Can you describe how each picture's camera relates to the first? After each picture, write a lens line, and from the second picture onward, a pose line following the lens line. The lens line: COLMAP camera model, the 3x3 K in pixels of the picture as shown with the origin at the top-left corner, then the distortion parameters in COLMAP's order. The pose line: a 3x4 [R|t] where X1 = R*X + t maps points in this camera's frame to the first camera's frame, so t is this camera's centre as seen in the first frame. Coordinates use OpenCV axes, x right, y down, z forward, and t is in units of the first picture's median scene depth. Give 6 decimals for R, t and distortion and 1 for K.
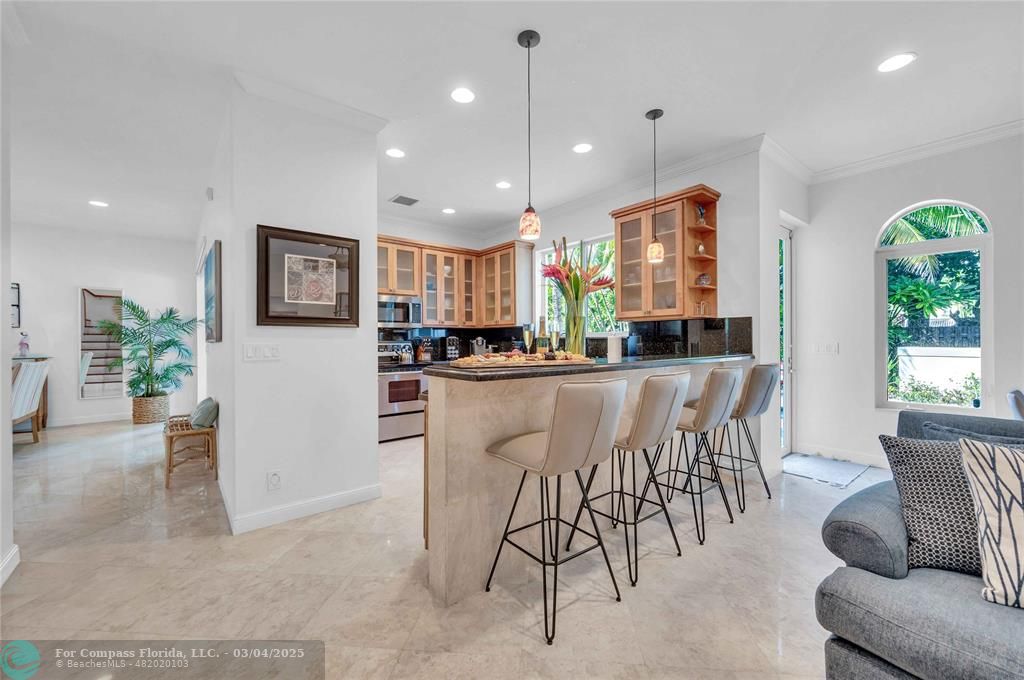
lens RADIAL K [[412.3, 0, 517.2], [0, 412.3, 339.0], [0, 0, 1]] dist [0.001250, -0.000220]
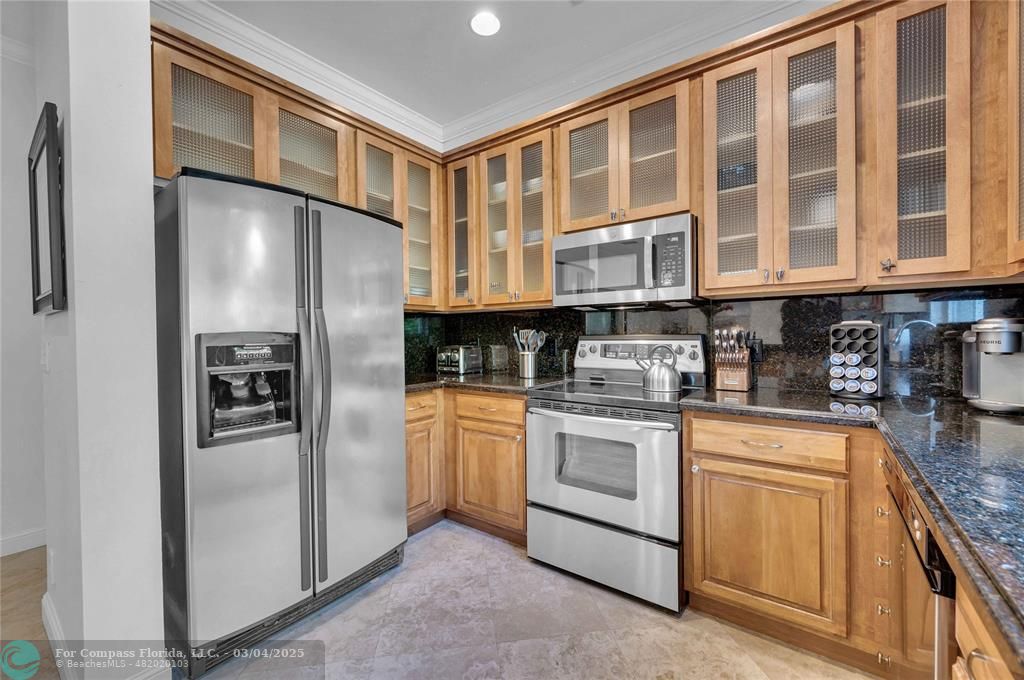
lens RADIAL K [[412.3, 0, 517.2], [0, 412.3, 339.0], [0, 0, 1]] dist [0.001250, -0.000220]
pose [[0.245729, 0.011267, -0.969273, 0.099623], [0.011891, 0.999822, 0.014637, 0.000789], [0.969266, -0.015123, 0.245551, 0.998842]]
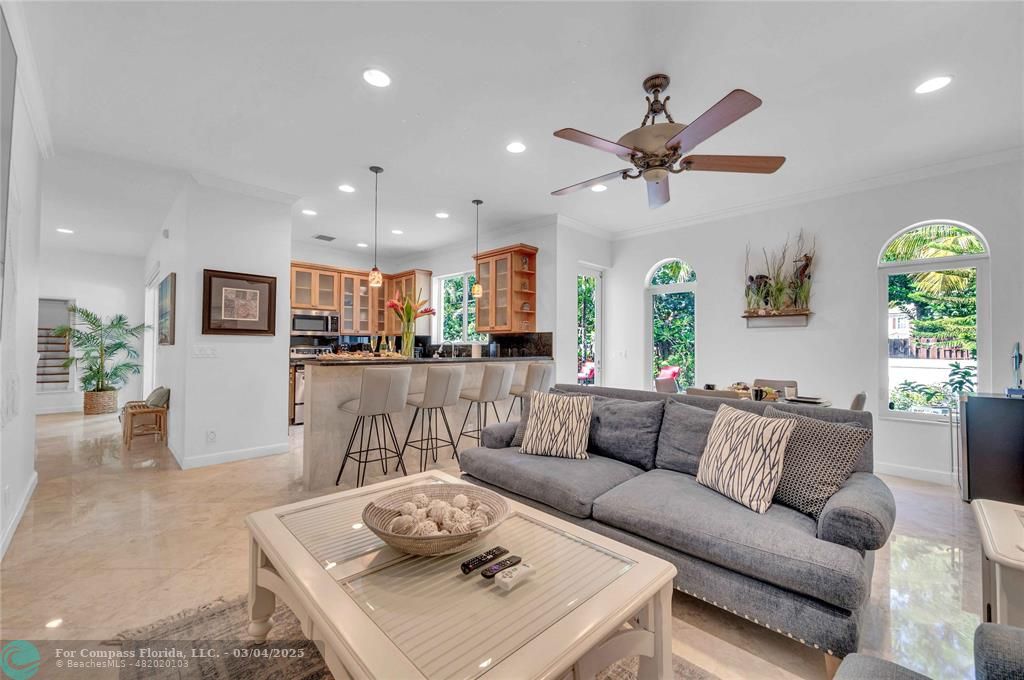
lens RADIAL K [[412.3, 0, 517.2], [0, 412.3, 339.0], [0, 0, 1]] dist [0.001250, -0.000220]
pose [[0.995300, 0.013104, 0.095948, 0.251779], [-0.011470, 0.999780, -0.017570, -0.001042], [-0.096157, 0.016387, 0.995231, -0.414078]]
